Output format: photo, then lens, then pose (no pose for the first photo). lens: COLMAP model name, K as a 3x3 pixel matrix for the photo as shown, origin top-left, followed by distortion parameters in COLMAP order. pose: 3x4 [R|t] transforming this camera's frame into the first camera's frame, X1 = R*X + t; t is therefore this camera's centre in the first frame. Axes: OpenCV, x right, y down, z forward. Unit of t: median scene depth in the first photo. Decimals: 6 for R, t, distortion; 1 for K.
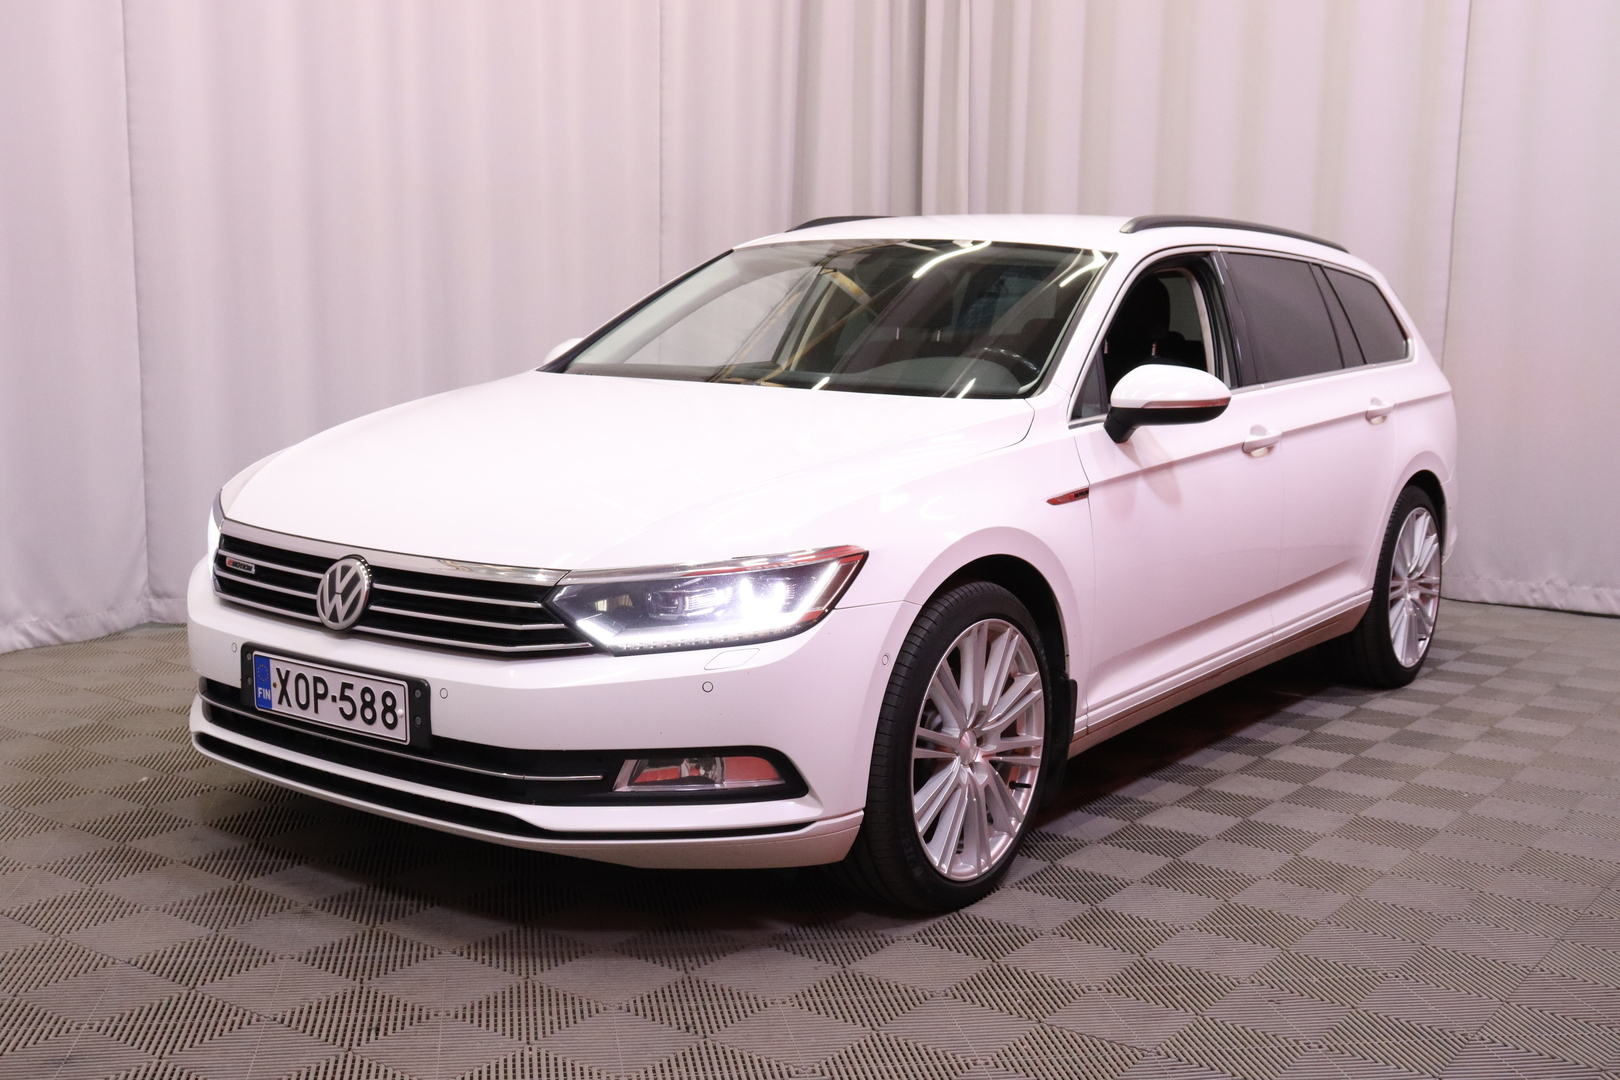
lens RADIAL K [[1740.5, 0, 817.6], [0, 1740.5, 549.6], [0, 0, 1]] dist [-0.041944, 0.000000]
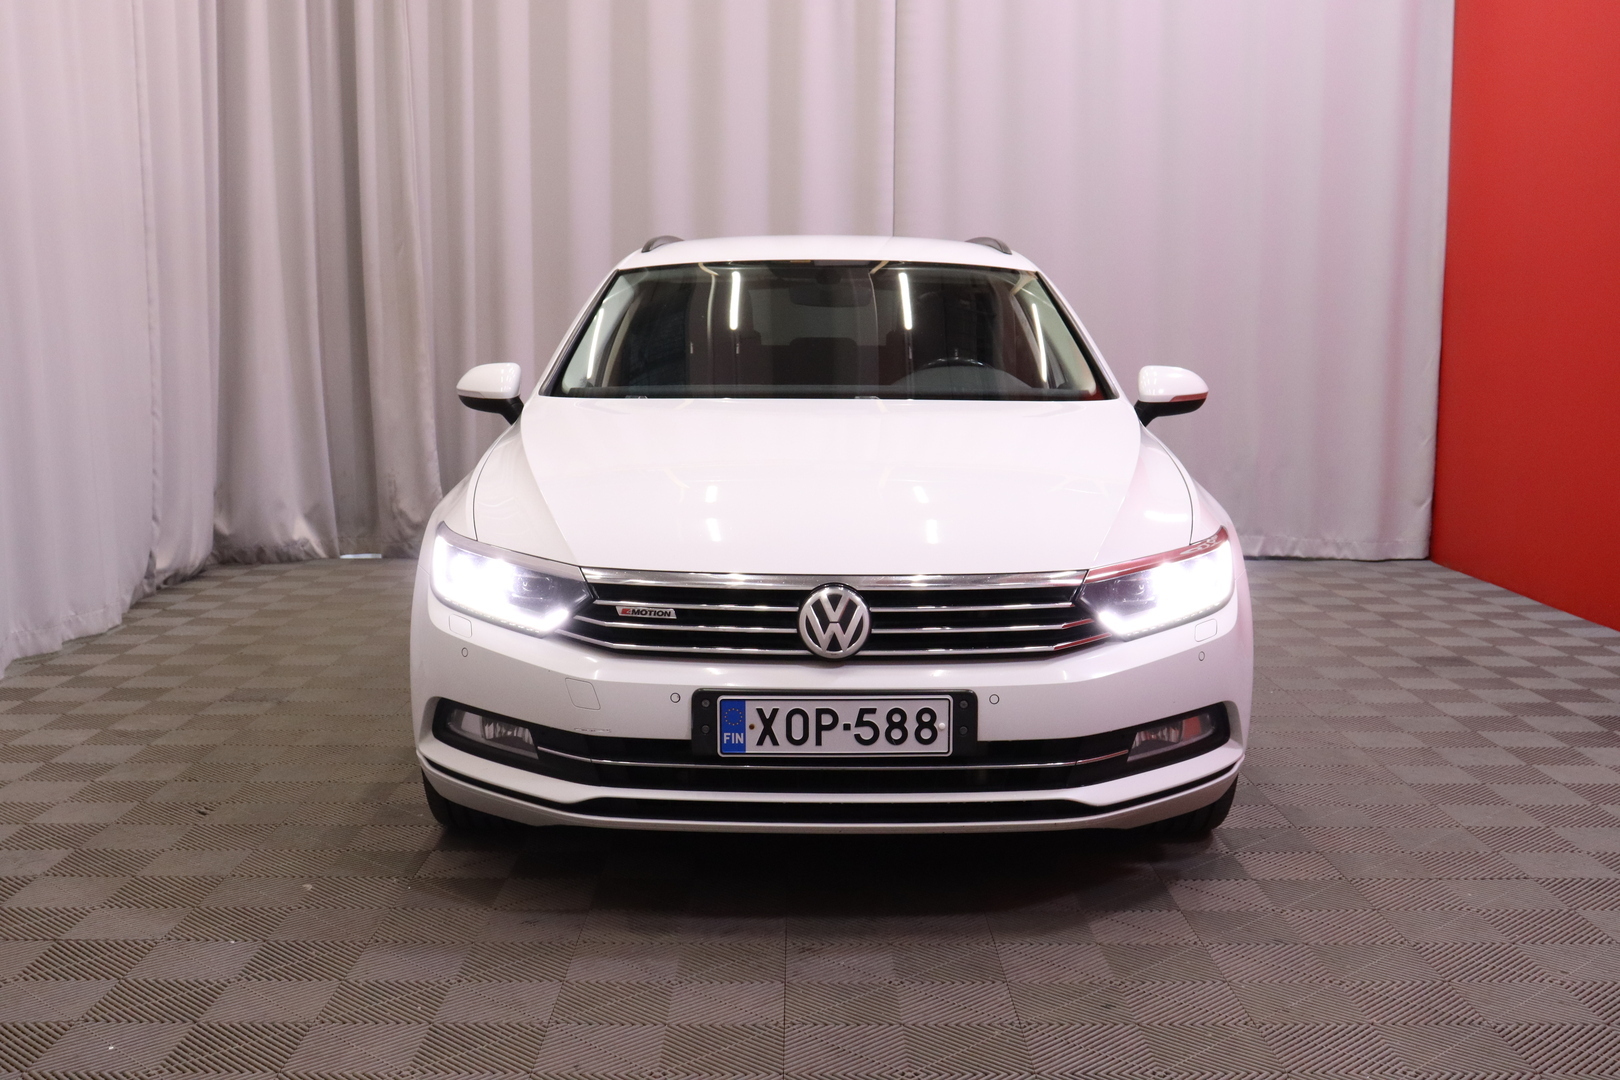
lens RADIAL K [[1740.5, 0, 803.8], [0, 1740.5, 542.5], [0, 0, 1]] dist [-0.041944, 0.000000]
pose [[0.812088, -0.093425, 0.576008, -0.868167], [0.096812, 0.994991, 0.024891, -0.047456], [-0.575449, 0.035551, 0.817065, 0.189616]]
